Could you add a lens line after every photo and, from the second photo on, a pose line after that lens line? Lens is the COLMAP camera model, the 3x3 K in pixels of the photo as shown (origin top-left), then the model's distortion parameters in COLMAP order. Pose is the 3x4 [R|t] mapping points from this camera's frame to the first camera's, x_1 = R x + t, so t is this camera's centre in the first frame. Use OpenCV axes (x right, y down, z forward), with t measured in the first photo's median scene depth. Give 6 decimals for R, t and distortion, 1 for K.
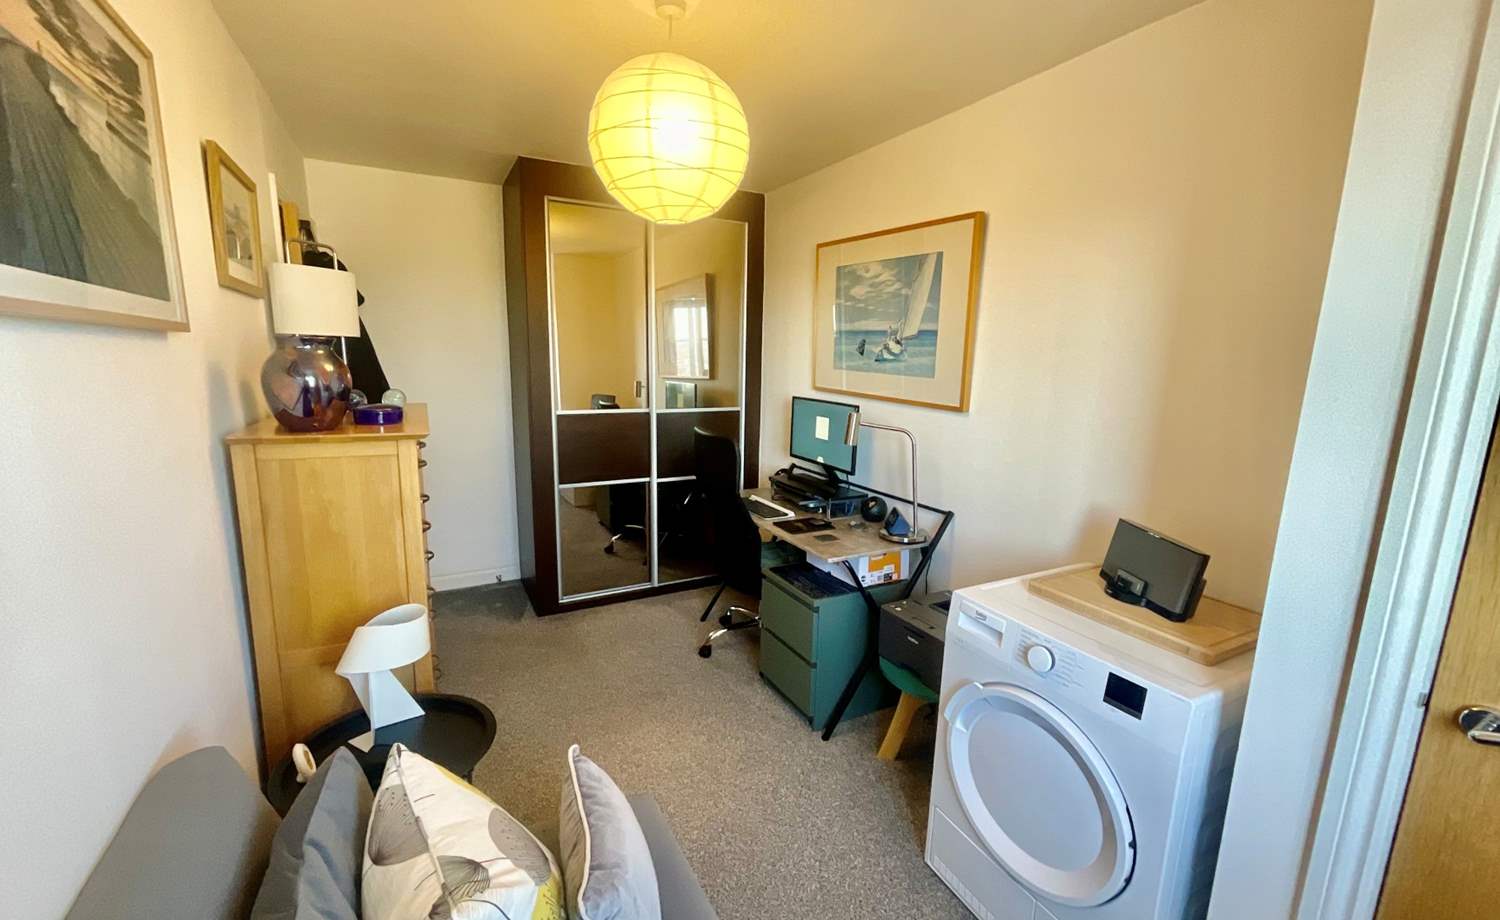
lens RADIAL K [[605.9, 0, 749.8], [0, 605.9, 462.7], [0, 0, 1]] dist [-0.004181, 0.000150]
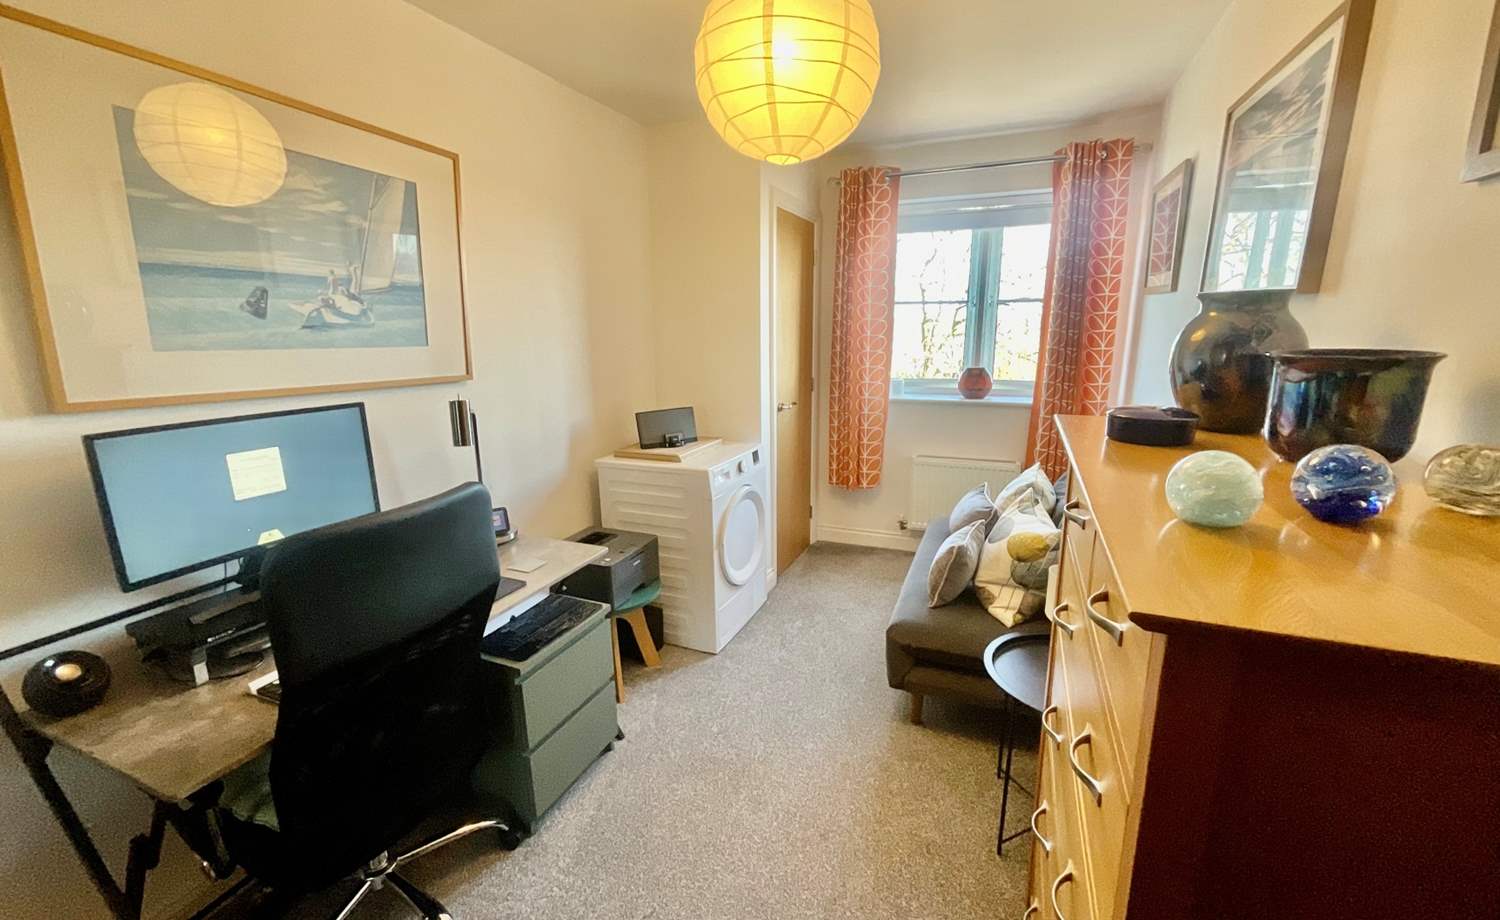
lens RADIAL K [[605.9, 0, 750.2], [0, 605.9, 457.8], [0, 0, 1]] dist [-0.004181, 0.000150]
pose [[-0.631856, -0.184725, 0.752752, -0.544040], [0.132841, 0.931005, 0.339974, -0.201327], [-0.763618, 0.314811, -0.563722, 1.088676]]
